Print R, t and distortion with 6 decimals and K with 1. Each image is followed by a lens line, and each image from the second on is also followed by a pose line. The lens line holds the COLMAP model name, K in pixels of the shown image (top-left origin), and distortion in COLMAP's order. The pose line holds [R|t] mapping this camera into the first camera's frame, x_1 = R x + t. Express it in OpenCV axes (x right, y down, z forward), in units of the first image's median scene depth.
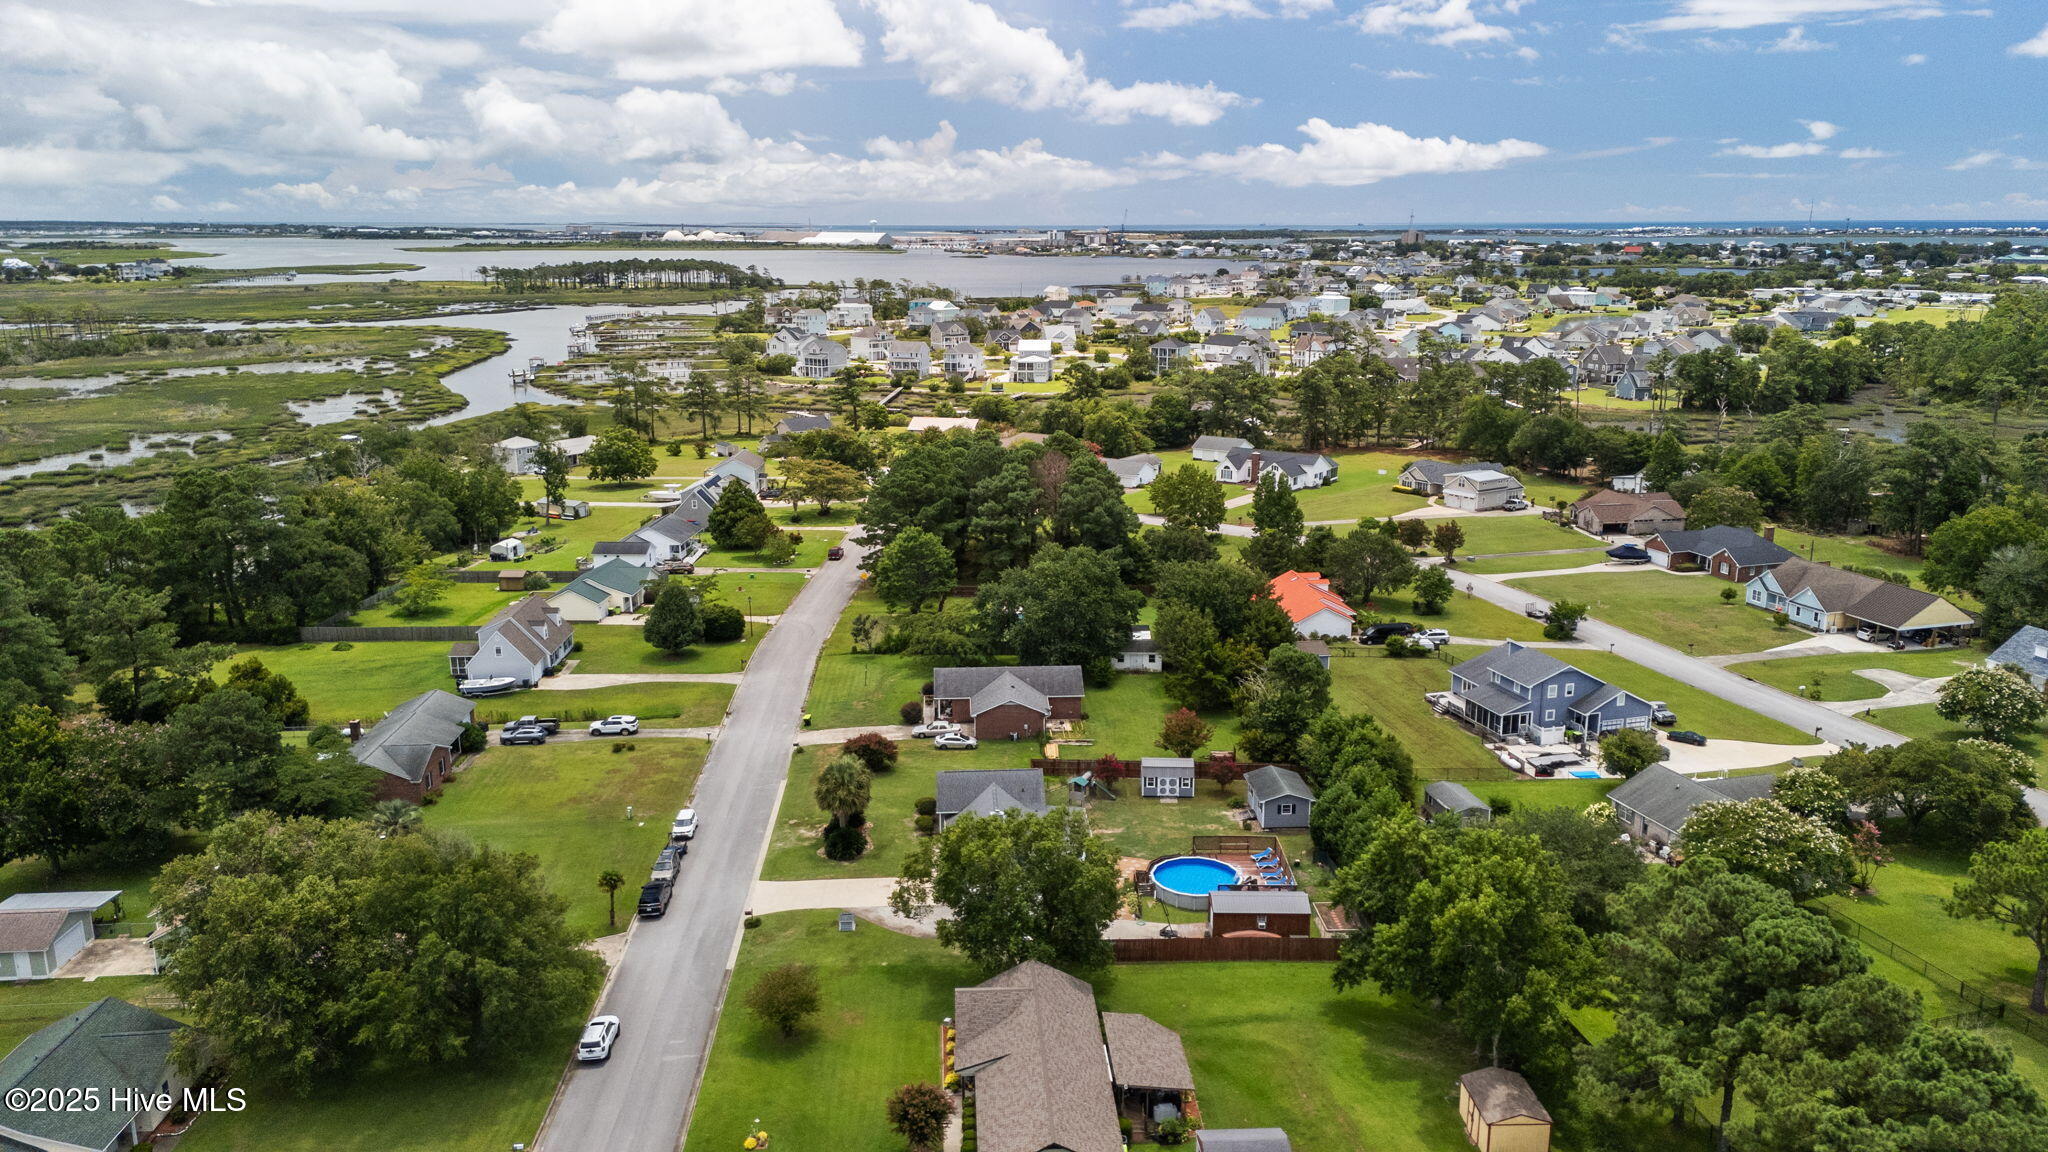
lens RADIAL K [[1535.3, 0, 1029.9], [0, 1535.3, 567.2], [0, 0, 1]] dist [0.116100, -0.132391]
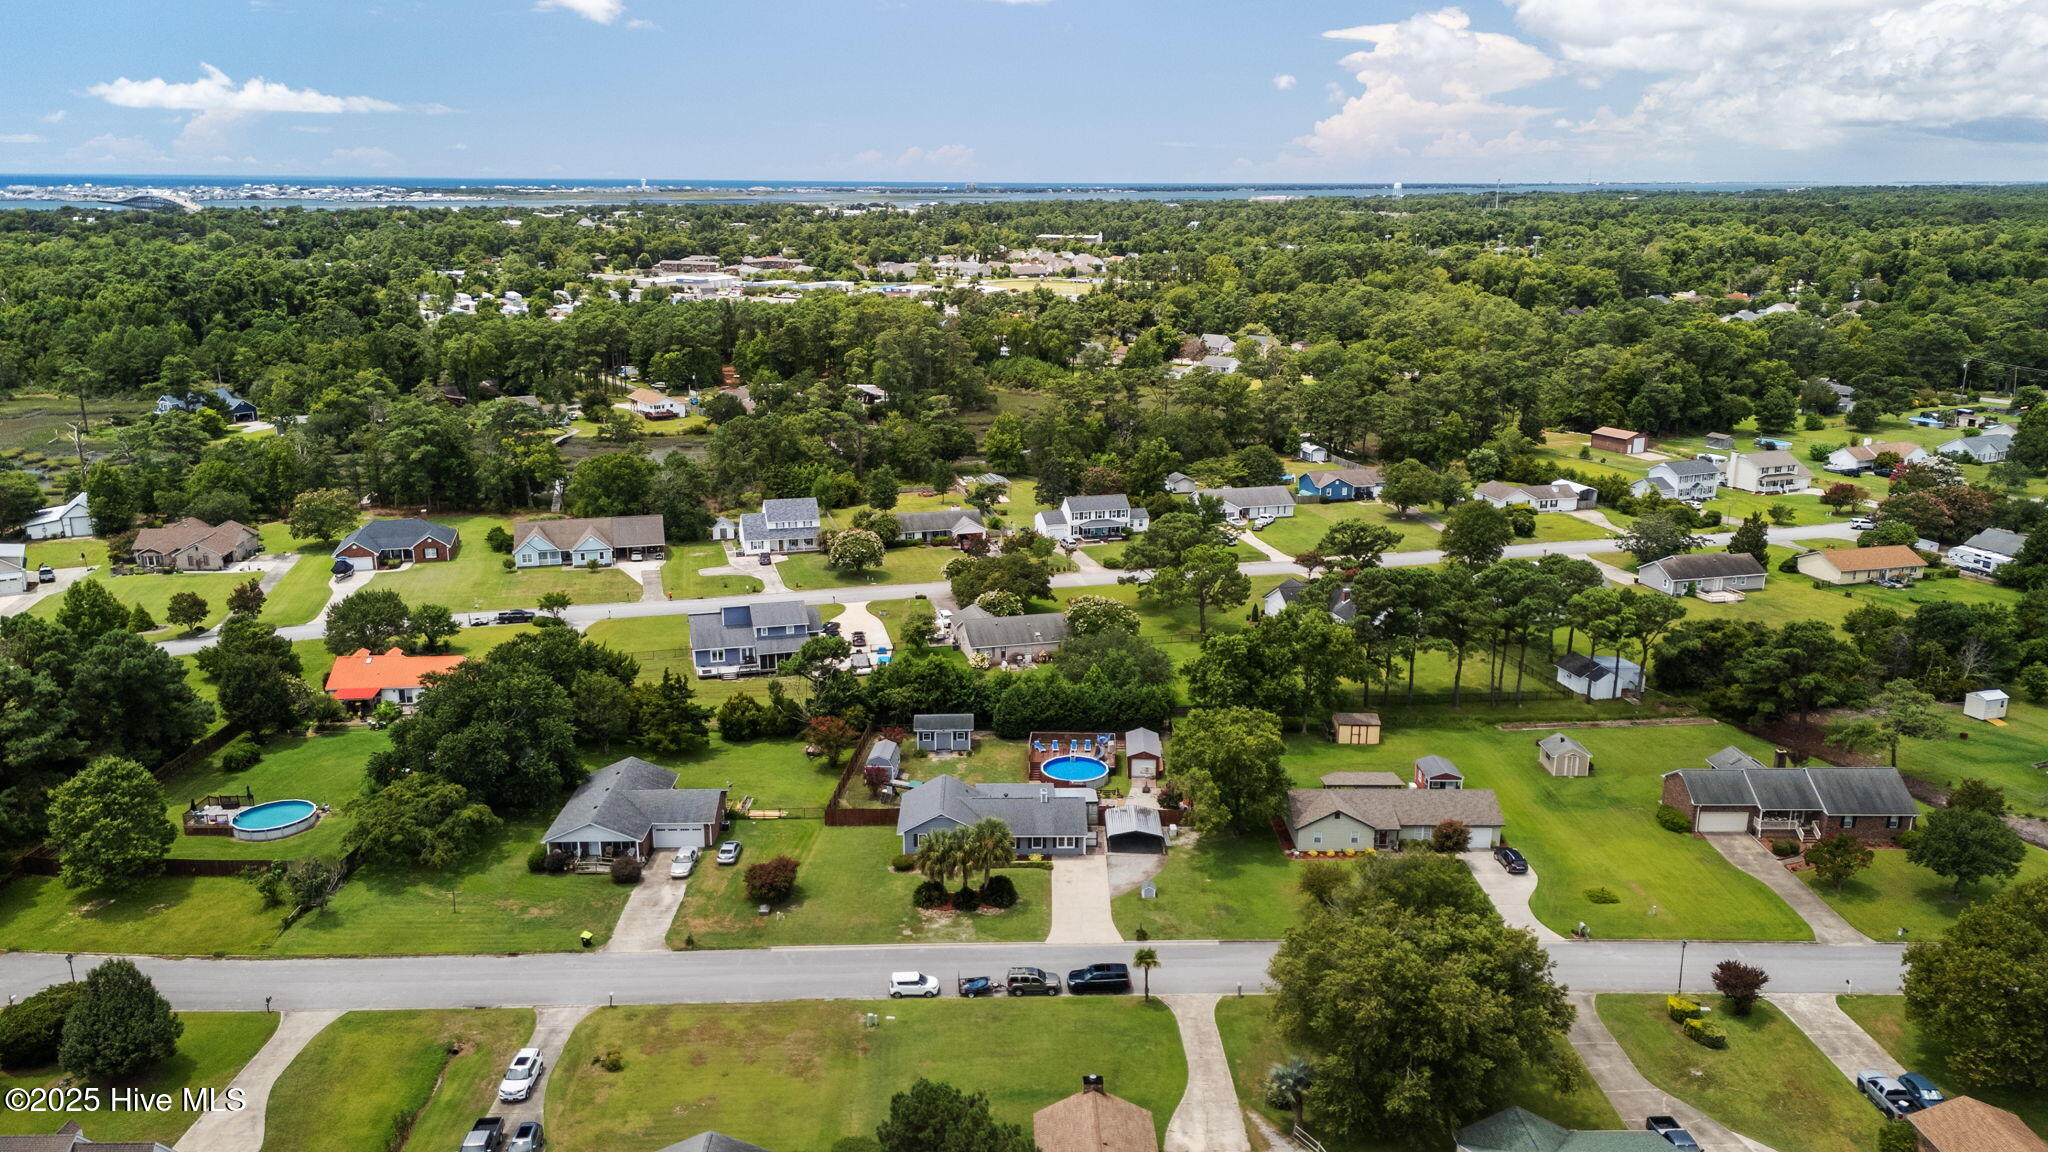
lens RADIAL K [[1535.3, 0, 1029.9], [0, 1535.3, 567.2], [0, 0, 1]] dist [0.116100, -0.132391]
pose [[0.030852, -0.249873, 0.967787, -0.770116], [0.219232, 0.946362, 0.237353, -0.197393], [-0.975185, 0.204847, 0.083977, 0.601484]]
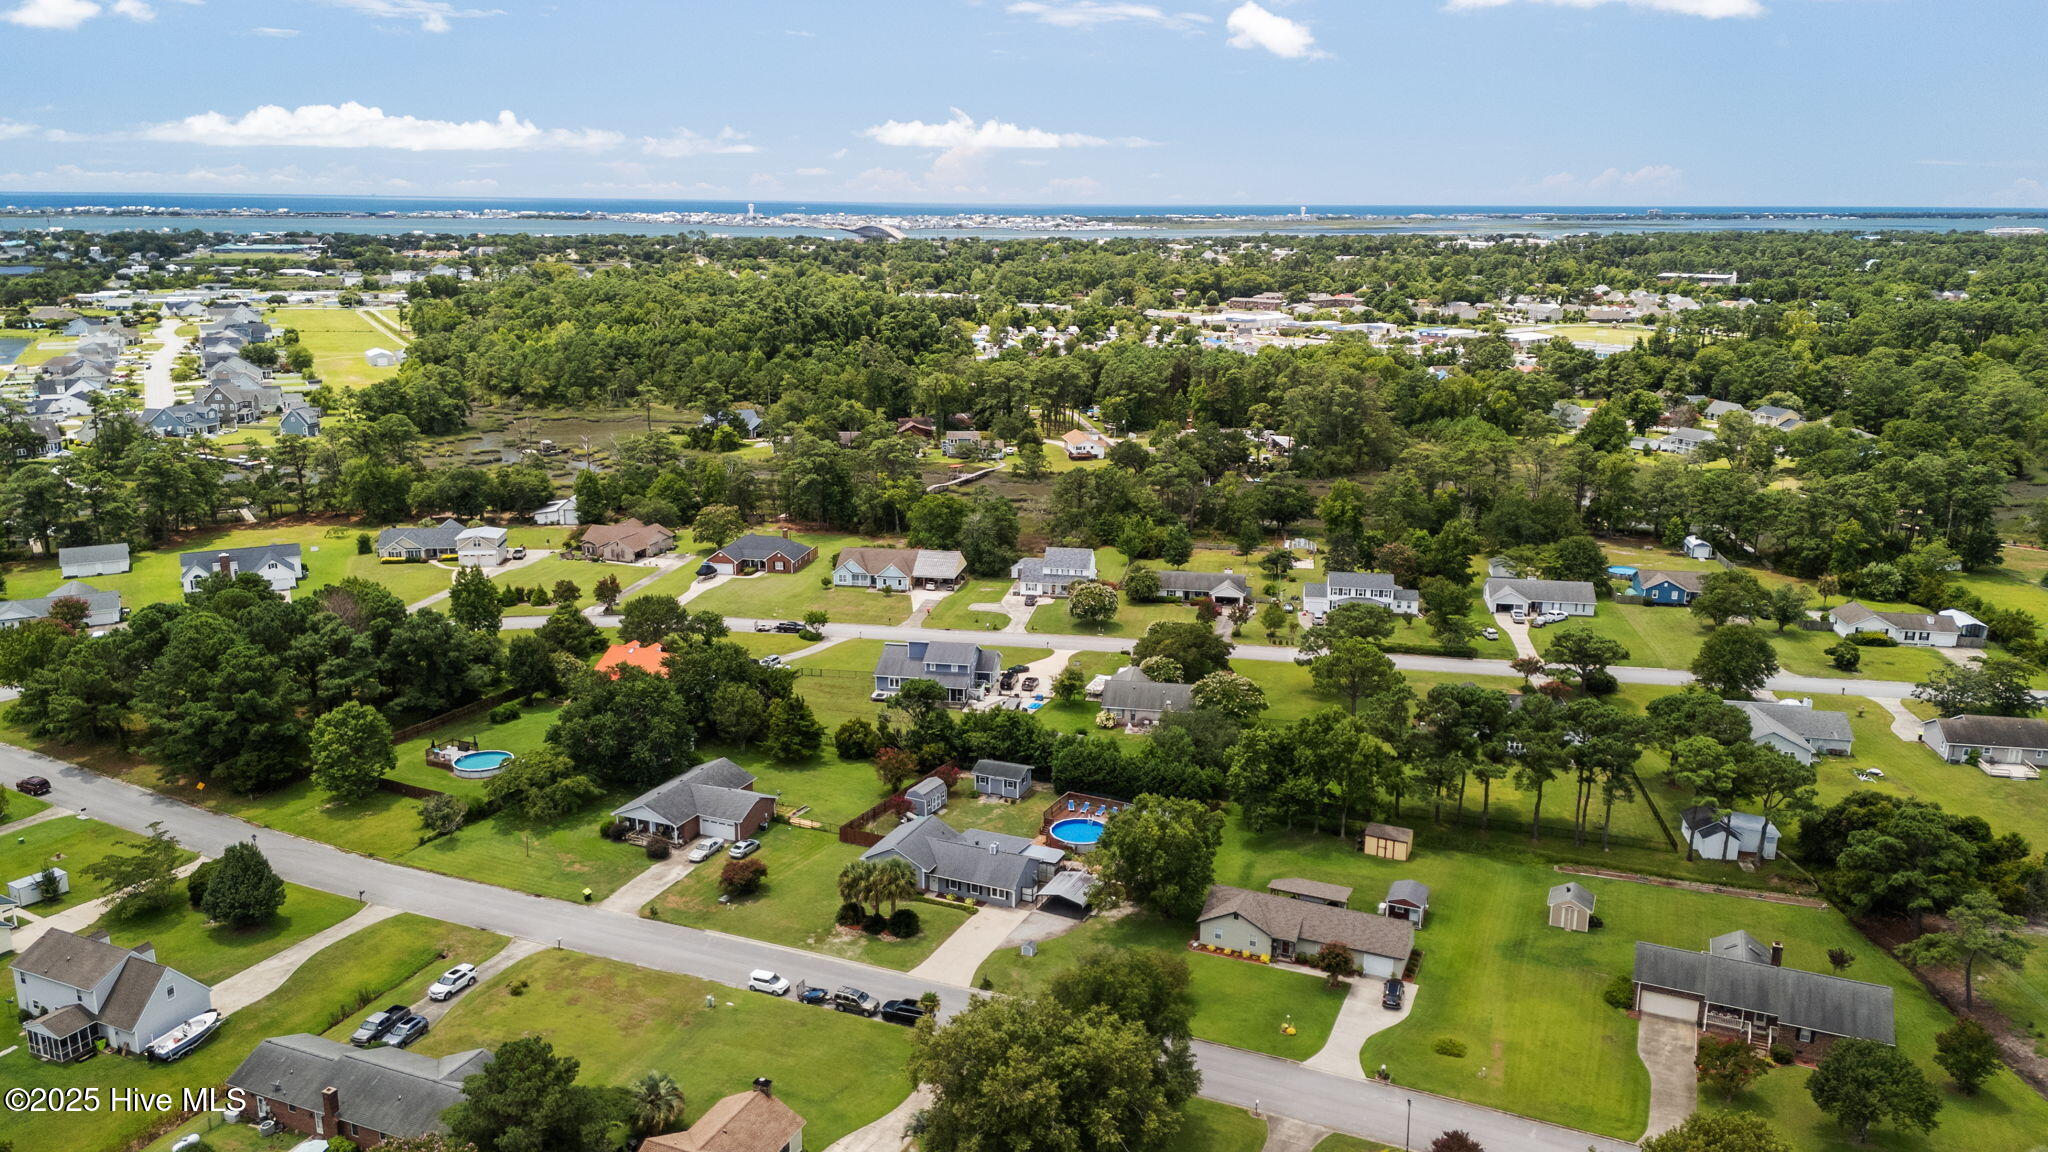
lens RADIAL K [[1535.3, 0, 1029.9], [0, 1535.3, 567.2], [0, 0, 1]] dist [0.116100, -0.132391]
pose [[0.447961, -0.212160, 0.868515, -0.758542], [0.193989, 0.971358, 0.137227, -0.170467], [-0.872754, 0.107010, 0.476287, 0.216782]]
